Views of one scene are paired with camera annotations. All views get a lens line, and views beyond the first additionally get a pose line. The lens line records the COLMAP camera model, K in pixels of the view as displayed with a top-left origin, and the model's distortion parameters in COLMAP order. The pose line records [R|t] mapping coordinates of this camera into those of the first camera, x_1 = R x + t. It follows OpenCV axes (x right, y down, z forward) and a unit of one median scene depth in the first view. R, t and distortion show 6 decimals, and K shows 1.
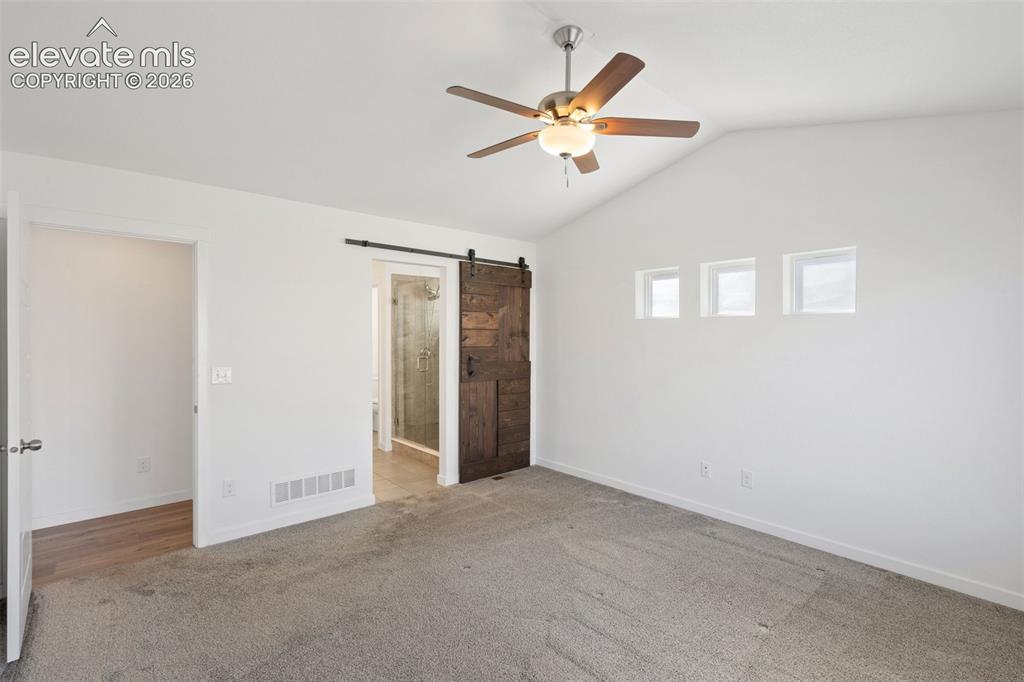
lens RADIAL K [[468.0, 0, 512.0], [0, 468.0, 341.0], [0, 0, 1]] dist [-0.001005, 0.000059]
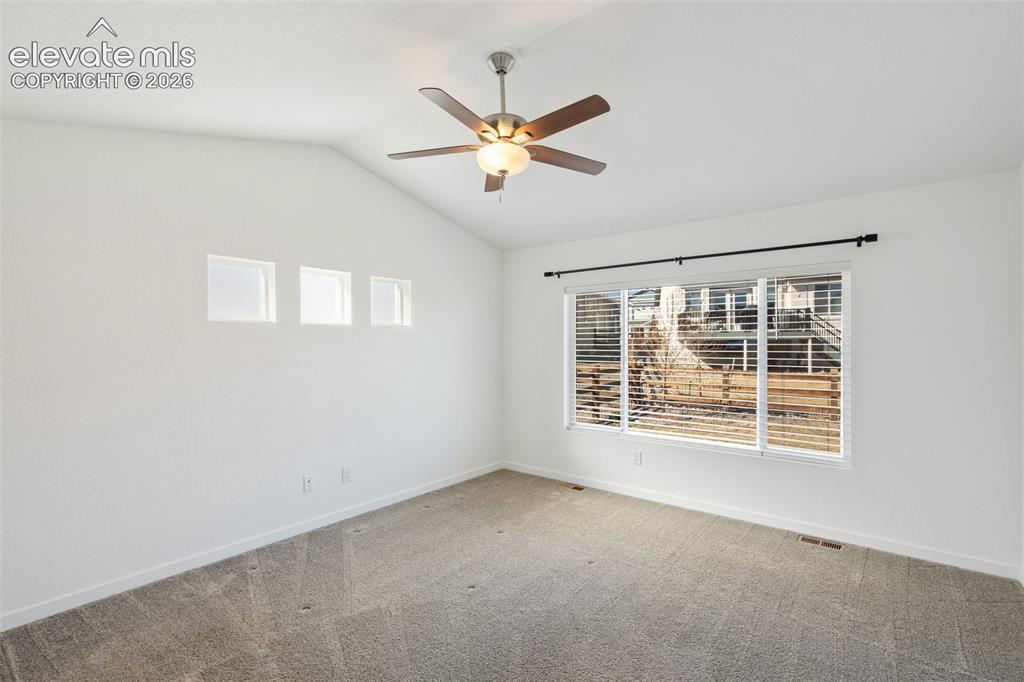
lens RADIAL K [[468.0, 0, 512.0], [0, 468.0, 341.0], [0, 0, 1]] dist [-0.001005, 0.000059]
pose [[-0.177594, 0.005480, 0.984089, -0.584354], [0.014477, 0.999891, -0.002955, -0.006254], [-0.983997, 0.013722, -0.177653, 0.736480]]
